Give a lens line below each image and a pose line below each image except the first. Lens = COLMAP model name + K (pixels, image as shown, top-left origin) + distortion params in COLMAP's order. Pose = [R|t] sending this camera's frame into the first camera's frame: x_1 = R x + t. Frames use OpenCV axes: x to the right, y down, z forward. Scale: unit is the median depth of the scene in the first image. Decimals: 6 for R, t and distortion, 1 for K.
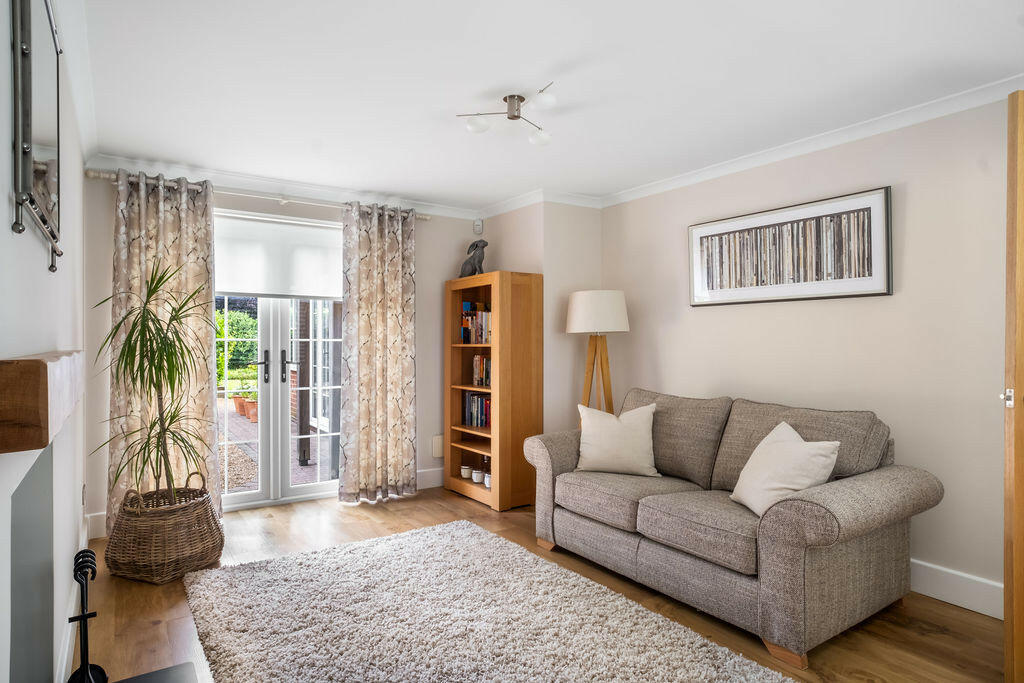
lens RADIAL K [[602.2, 0, 512.0], [0, 602.2, 341.5], [0, 0, 1]] dist [-0.001723, 0.001462]
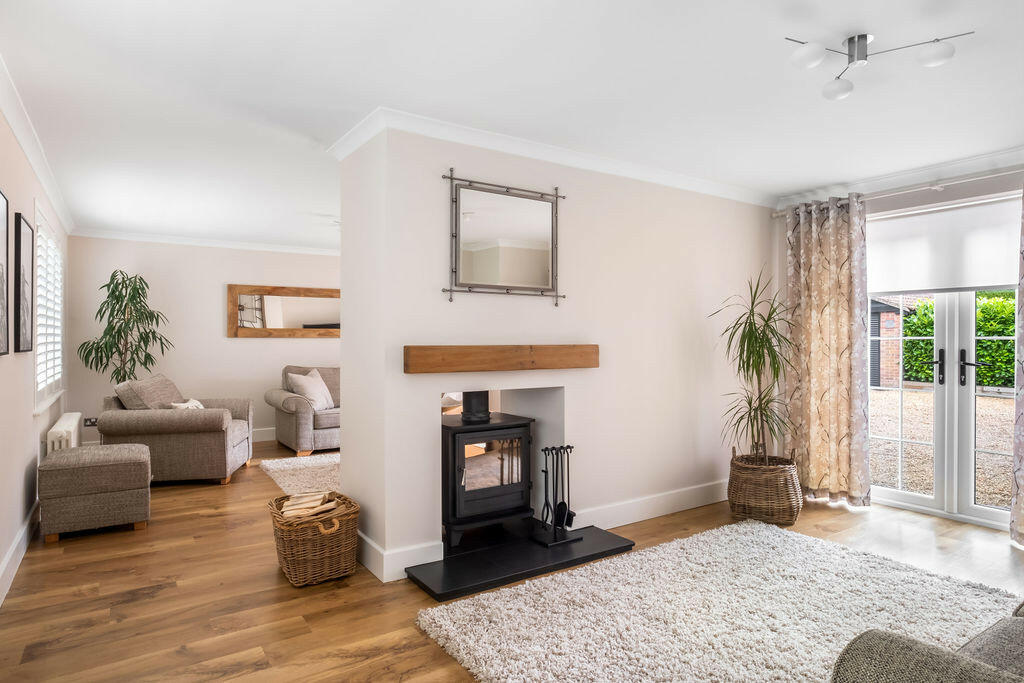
lens RADIAL K [[602.2, 0, 512.0], [0, 602.2, 341.5], [0, 0, 1]] dist [-0.001723, 0.001462]
pose [[-0.022700, 0.001182, -0.999742, 0.586370], [0.000724, 0.999999, 0.001166, 0.001371], [0.999742, -0.000697, -0.022701, 0.395736]]
